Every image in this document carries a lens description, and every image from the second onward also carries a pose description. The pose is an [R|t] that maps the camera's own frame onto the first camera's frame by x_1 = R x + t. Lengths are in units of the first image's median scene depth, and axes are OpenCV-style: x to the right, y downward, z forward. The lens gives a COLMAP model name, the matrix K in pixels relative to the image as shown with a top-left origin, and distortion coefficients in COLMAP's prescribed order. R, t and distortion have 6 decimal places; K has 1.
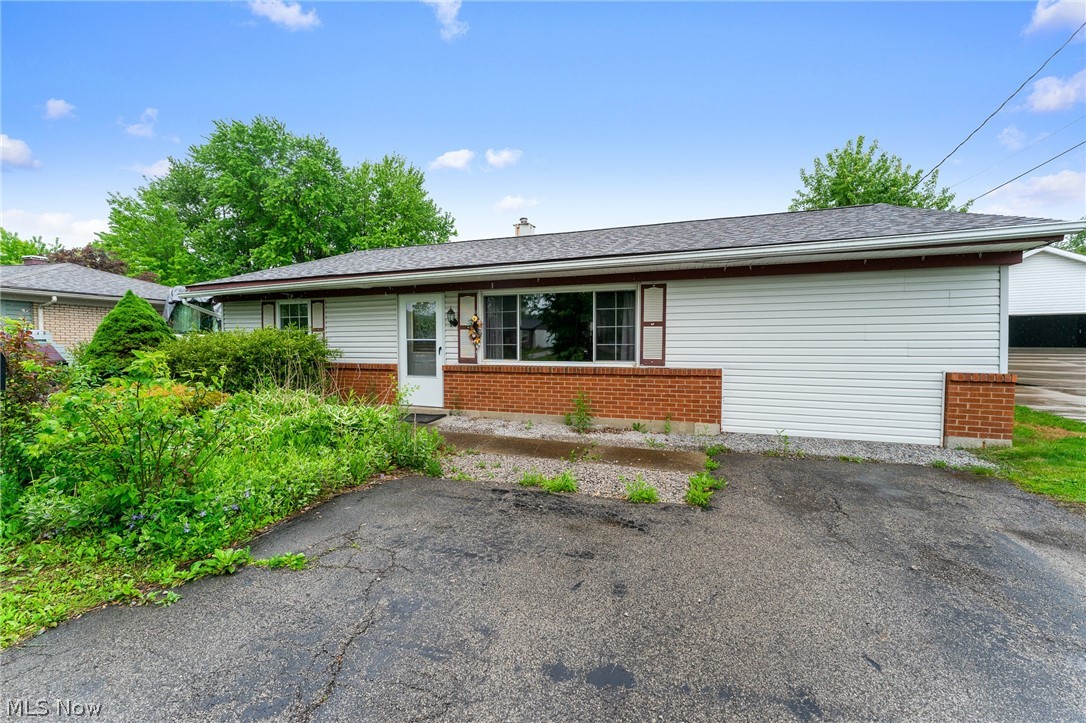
lens RADIAL K [[436.8, 0, 543.8], [0, 436.8, 358.8], [0, 0, 1]] dist [-0.000225, 0.000320]
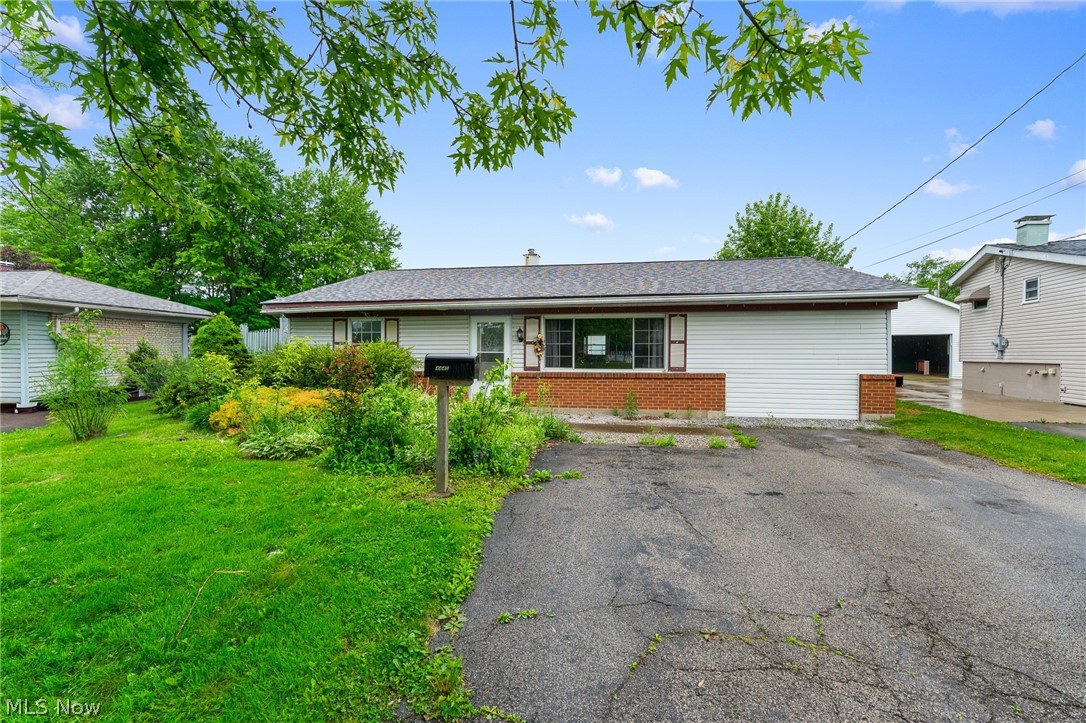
lens RADIAL K [[441.3, 0, 543.0], [0, 441.3, 361.5], [0, 0, 1]] dist [-0.000378, -0.008083]
pose [[0.985083, 0.000819, 0.172079, -0.402055], [0.002788, 0.999781, -0.020721, 0.010978], [-0.172059, 0.020892, 0.984865, -0.316569]]
